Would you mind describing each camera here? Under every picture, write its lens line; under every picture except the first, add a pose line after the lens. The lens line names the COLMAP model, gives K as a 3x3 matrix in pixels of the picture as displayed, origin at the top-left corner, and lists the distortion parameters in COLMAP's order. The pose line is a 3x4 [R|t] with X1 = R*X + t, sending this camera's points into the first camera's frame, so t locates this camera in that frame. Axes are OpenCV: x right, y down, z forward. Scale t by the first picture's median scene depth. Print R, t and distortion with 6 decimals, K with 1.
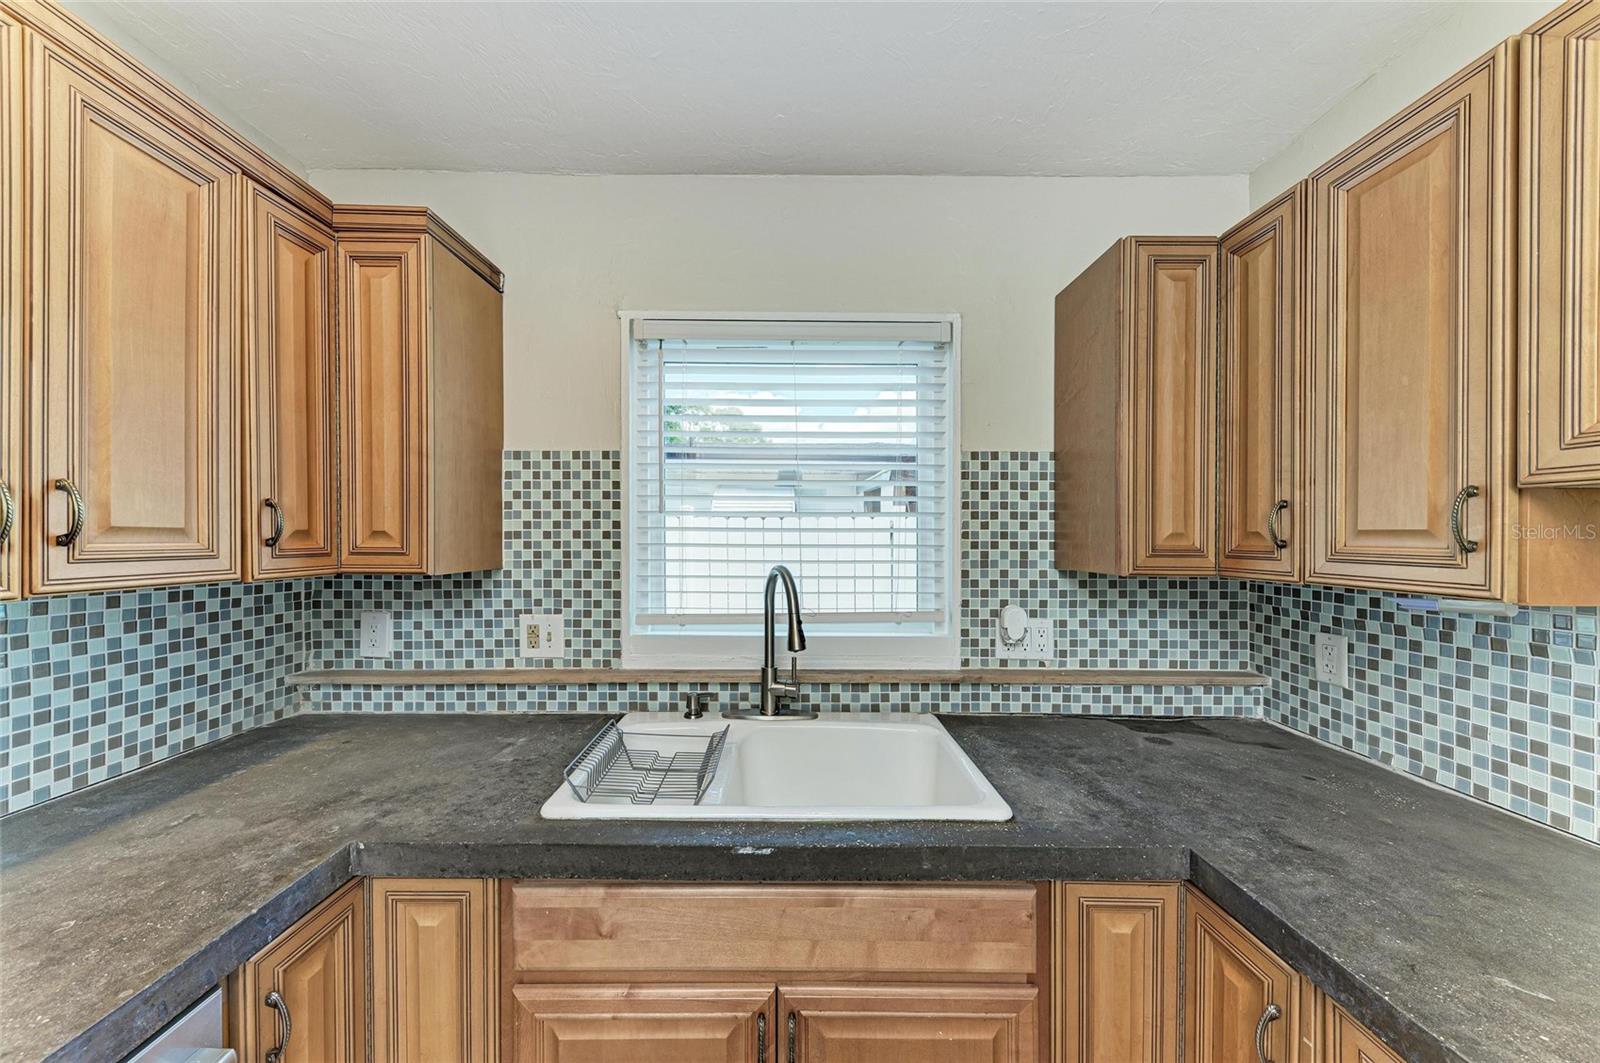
lens RADIAL K [[559.5, 0, 782.3], [0, 559.5, 538.7], [0, 0, 1]] dist [0.007696, -0.003005]
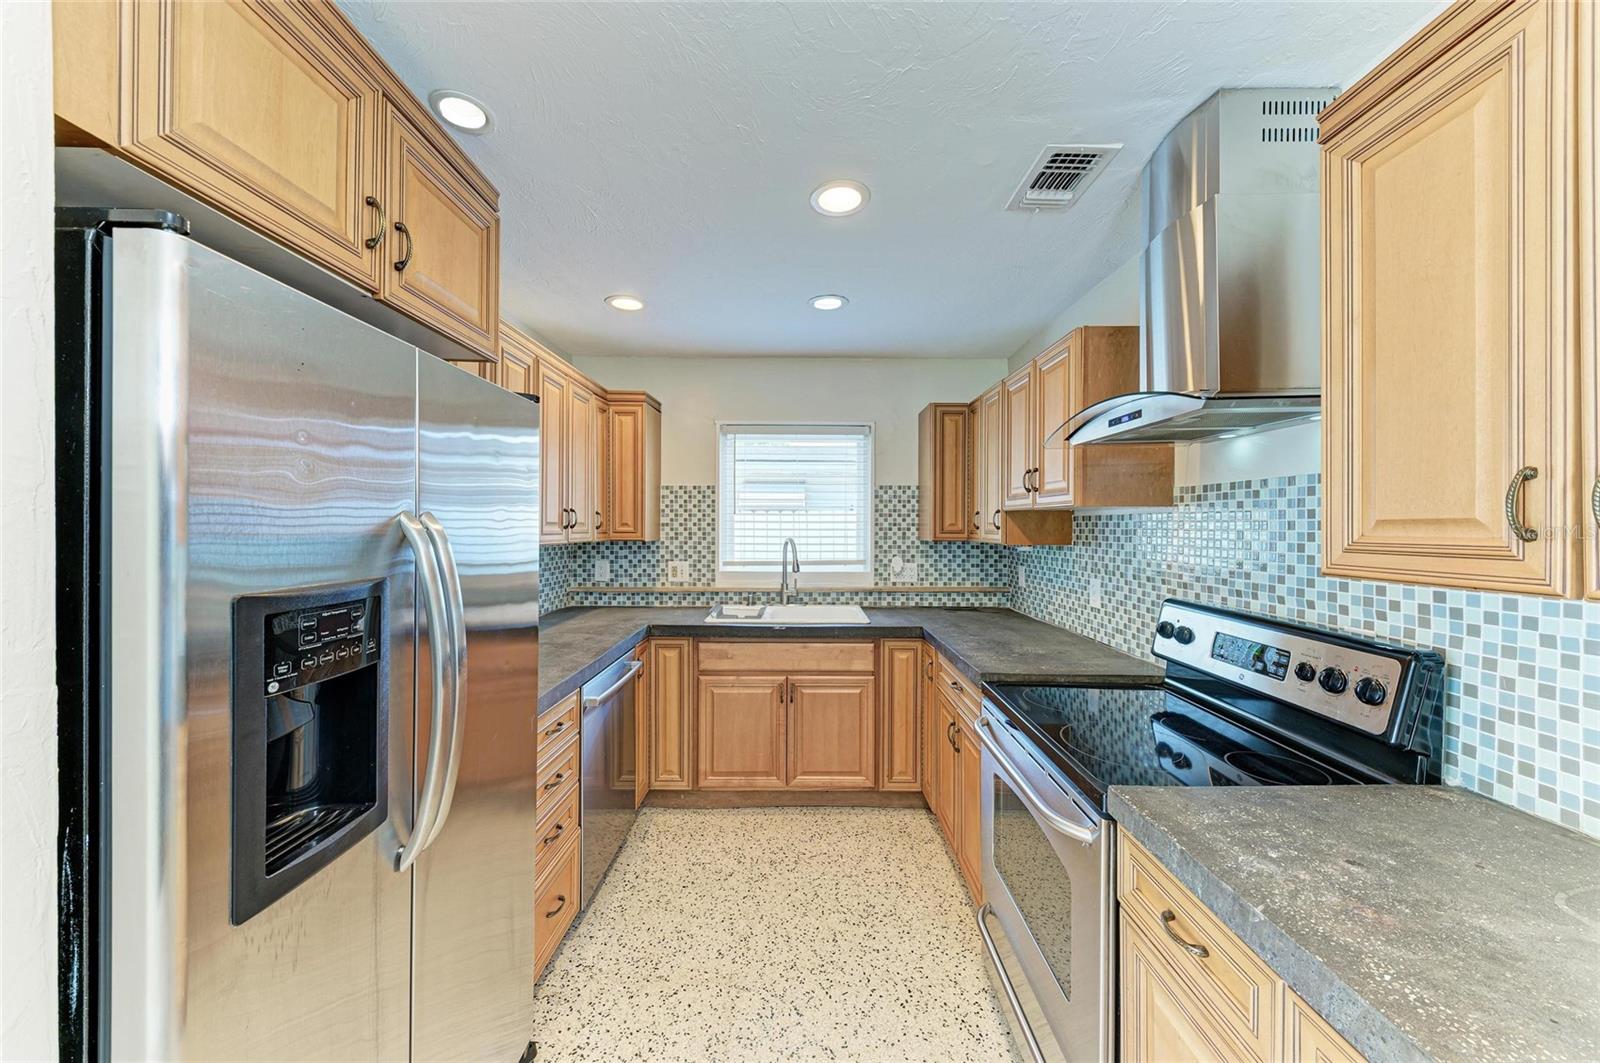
lens RADIAL K [[559.5, 0, 827.9], [0, 559.5, 527.5], [0, 0, 1]] dist [0.007696, -0.003005]
pose [[0.998616, -0.001619, 0.052576, 0.030502], [0.001754, 0.999995, -0.002530, 0.011674], [-0.052572, 0.002619, 0.998614, -1.176337]]
